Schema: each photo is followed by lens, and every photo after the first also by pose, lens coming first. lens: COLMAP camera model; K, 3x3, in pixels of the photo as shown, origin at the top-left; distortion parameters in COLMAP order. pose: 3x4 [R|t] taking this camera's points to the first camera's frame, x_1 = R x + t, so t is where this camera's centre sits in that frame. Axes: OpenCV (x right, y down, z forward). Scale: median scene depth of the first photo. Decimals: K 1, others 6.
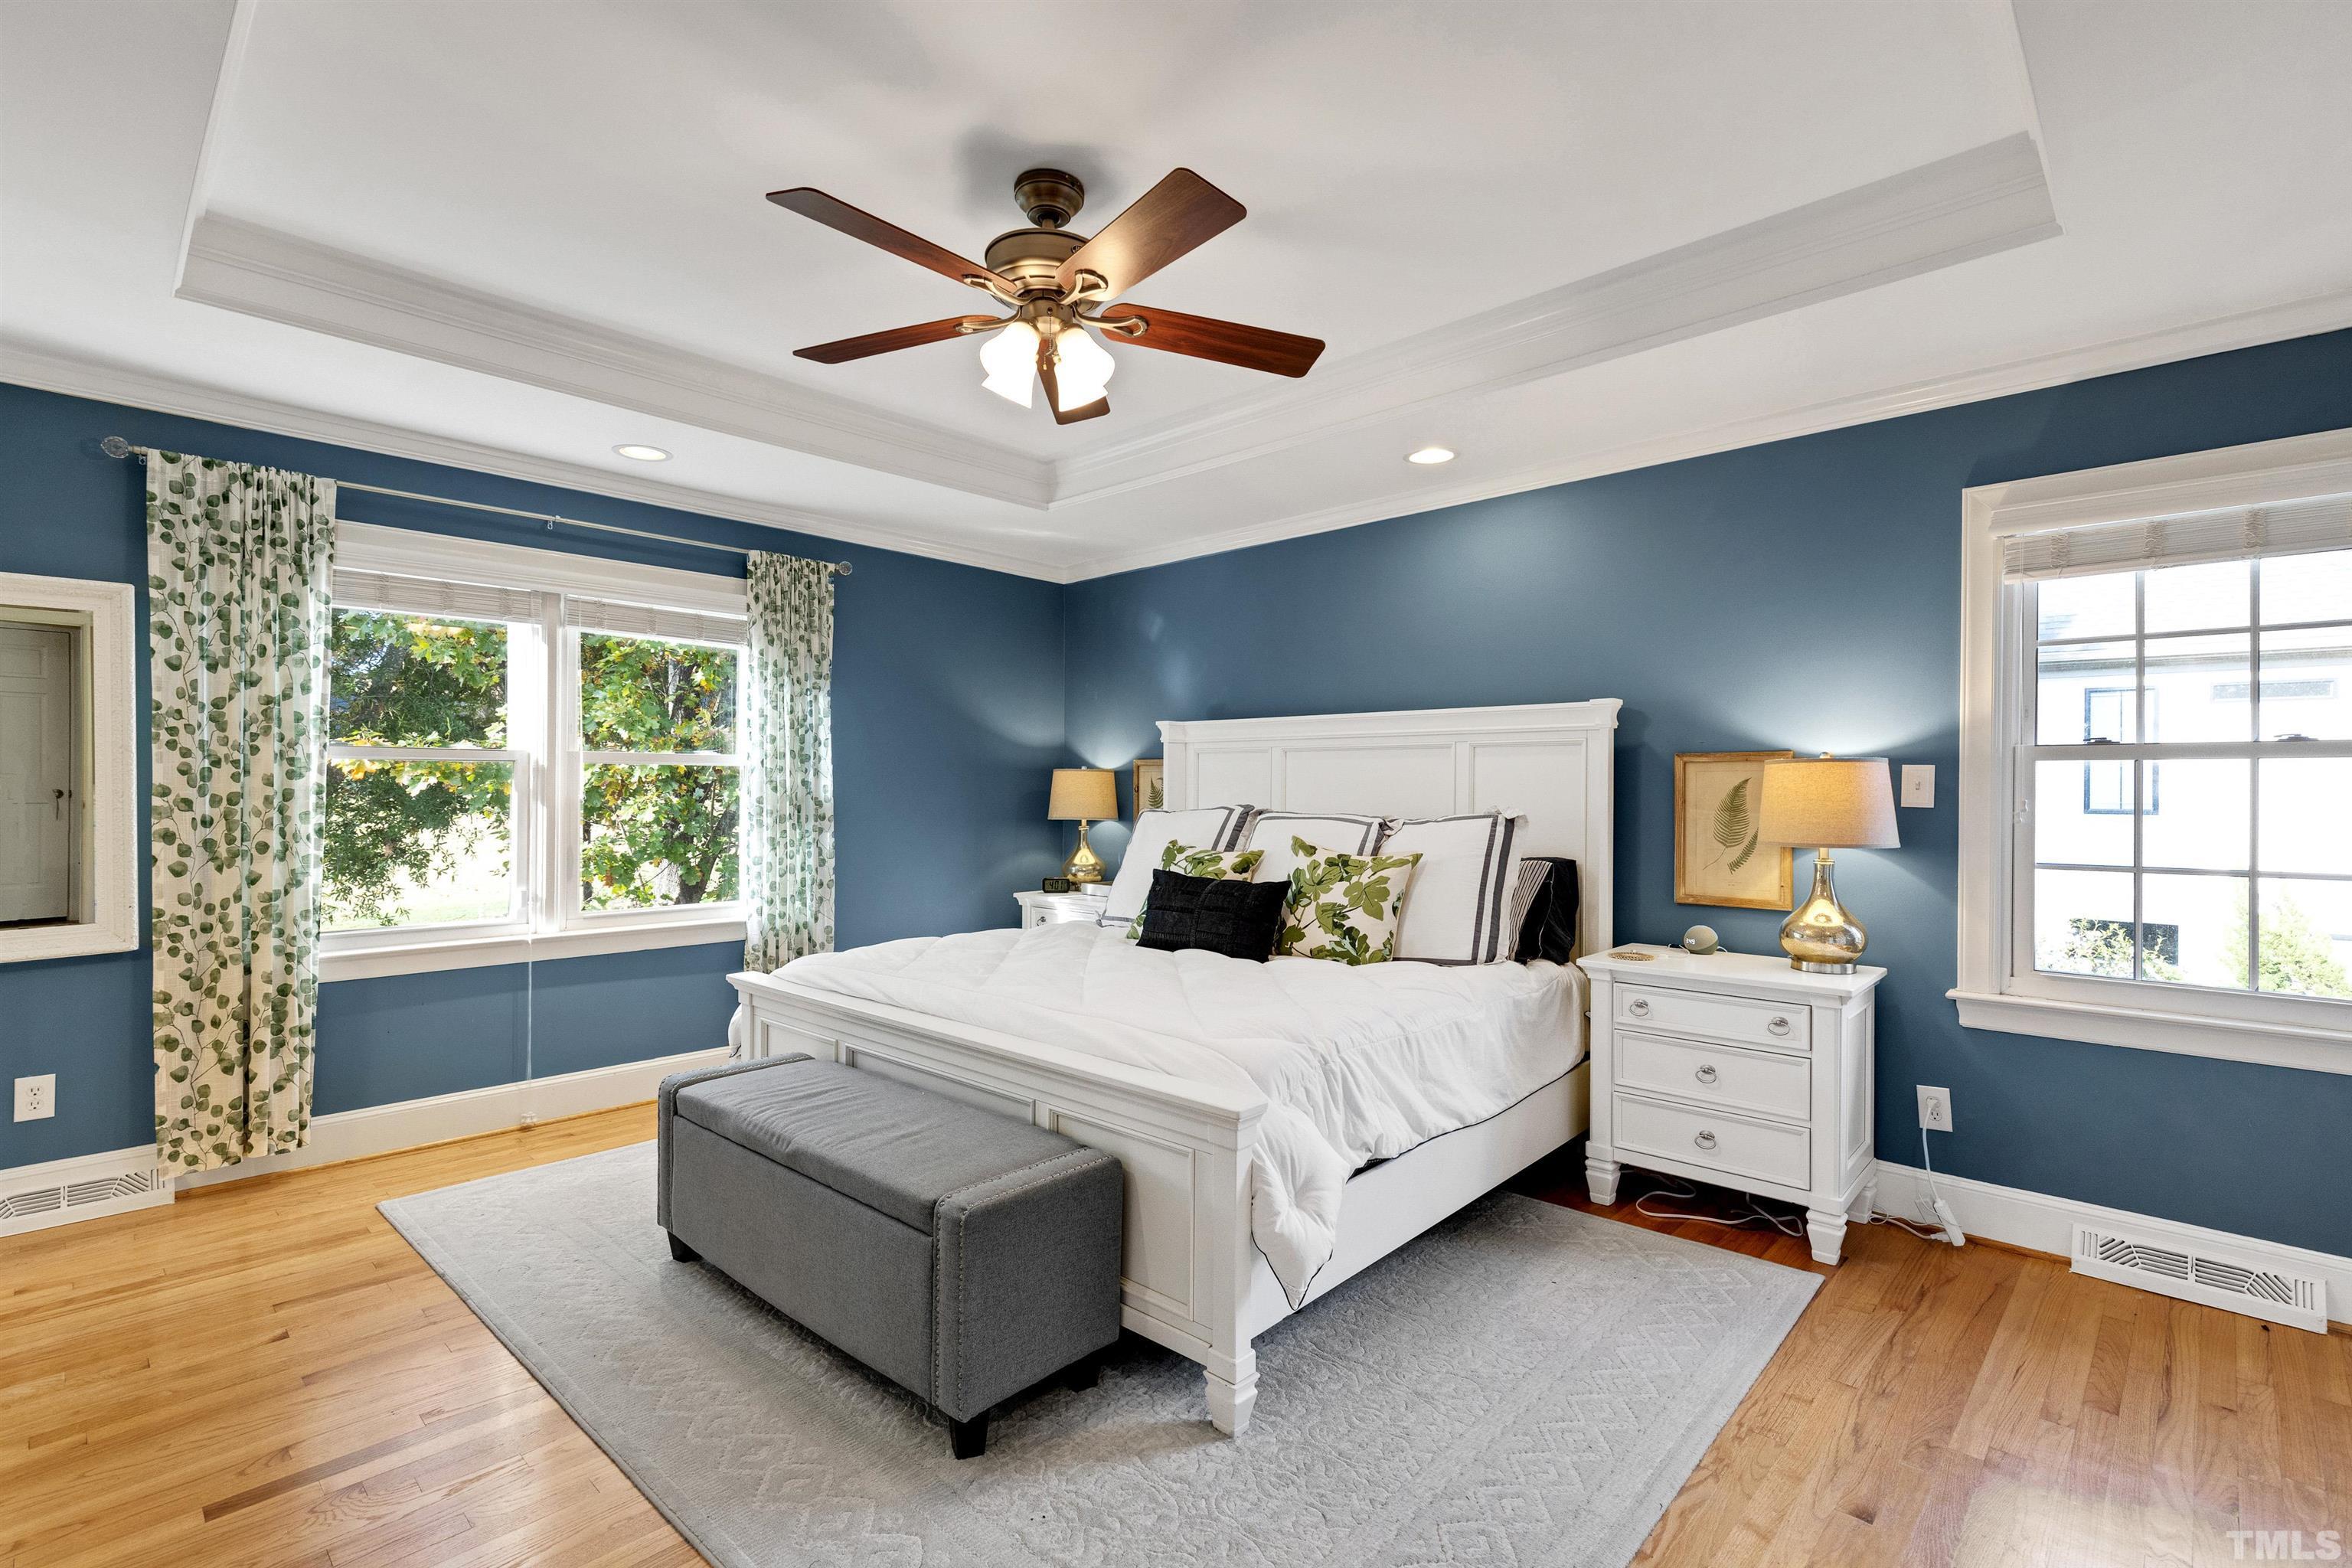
lens RADIAL K [[1080.0, 0, 1183.1], [0, 1080.0, 790.2], [0, 0, 1]] dist [-0.001079, -0.000089]
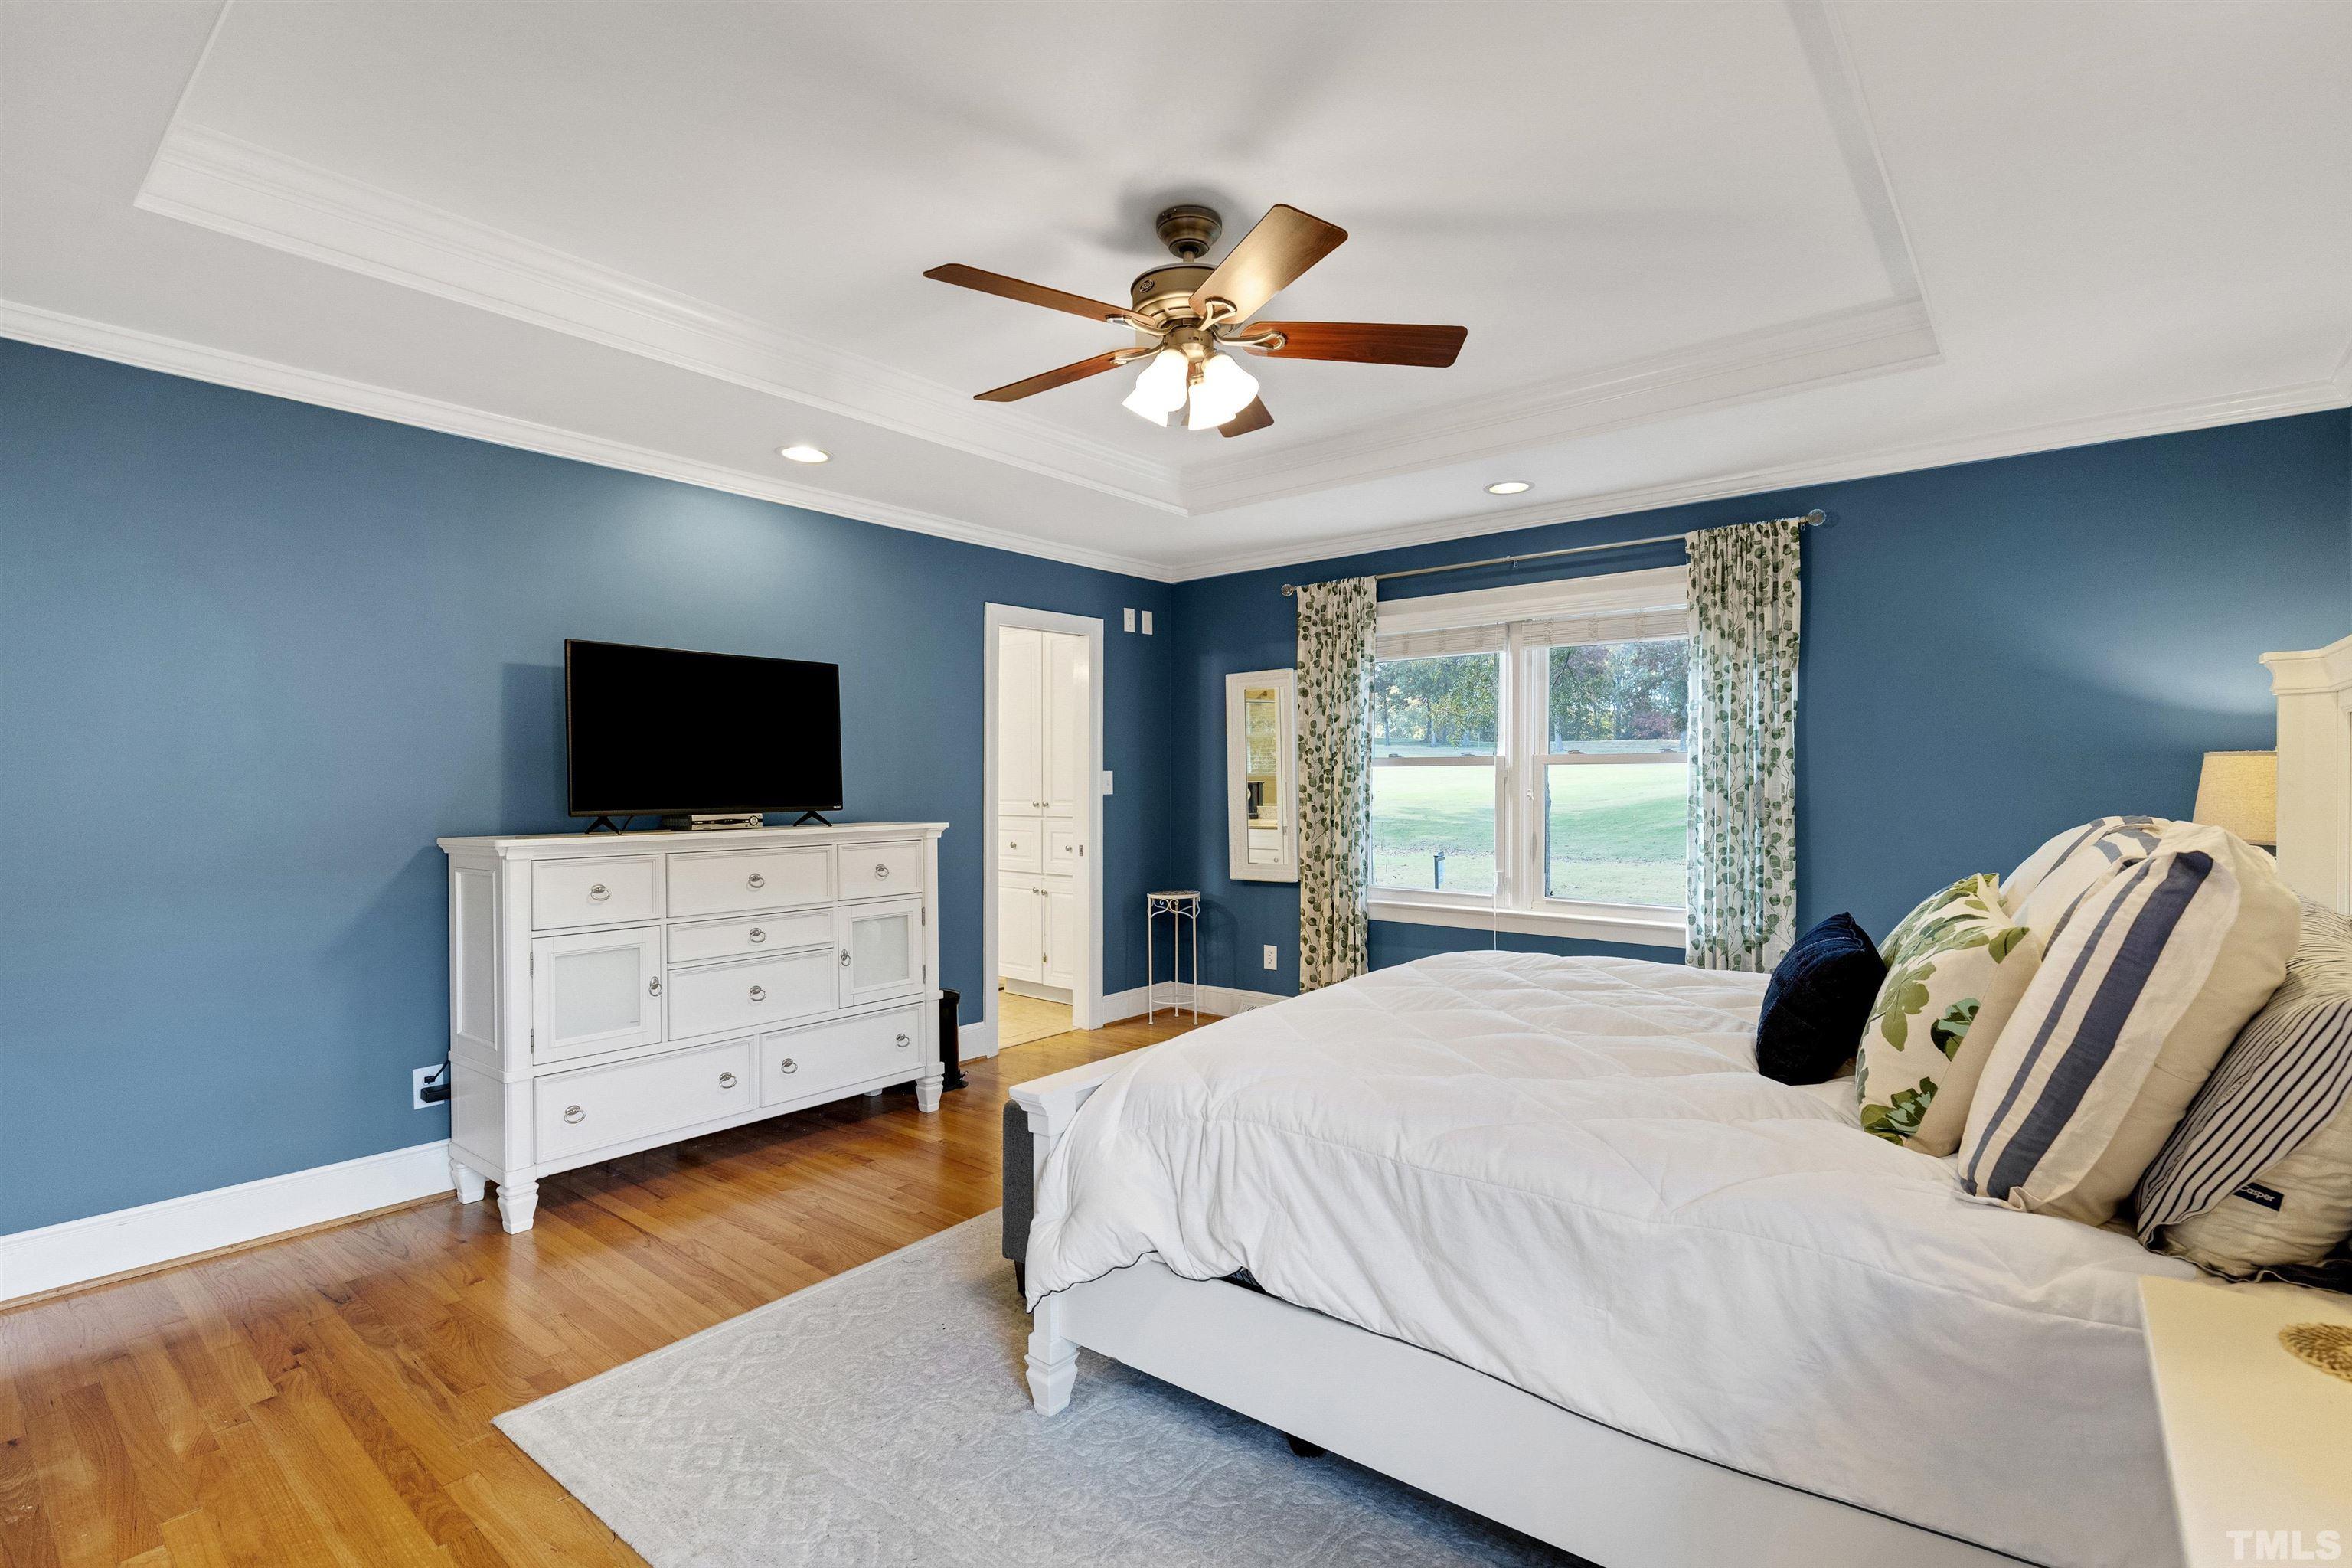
lens RADIAL K [[1080.0, 0, 1183.1], [0, 1080.0, 790.2], [0, 0, 1]] dist [-0.001079, -0.000089]
pose [[0.077121, 0.001618, -0.997020, 0.672025], [0.003499, 0.999992, 0.001894, -0.001350], [0.997016, -0.003635, 0.077115, 0.647342]]
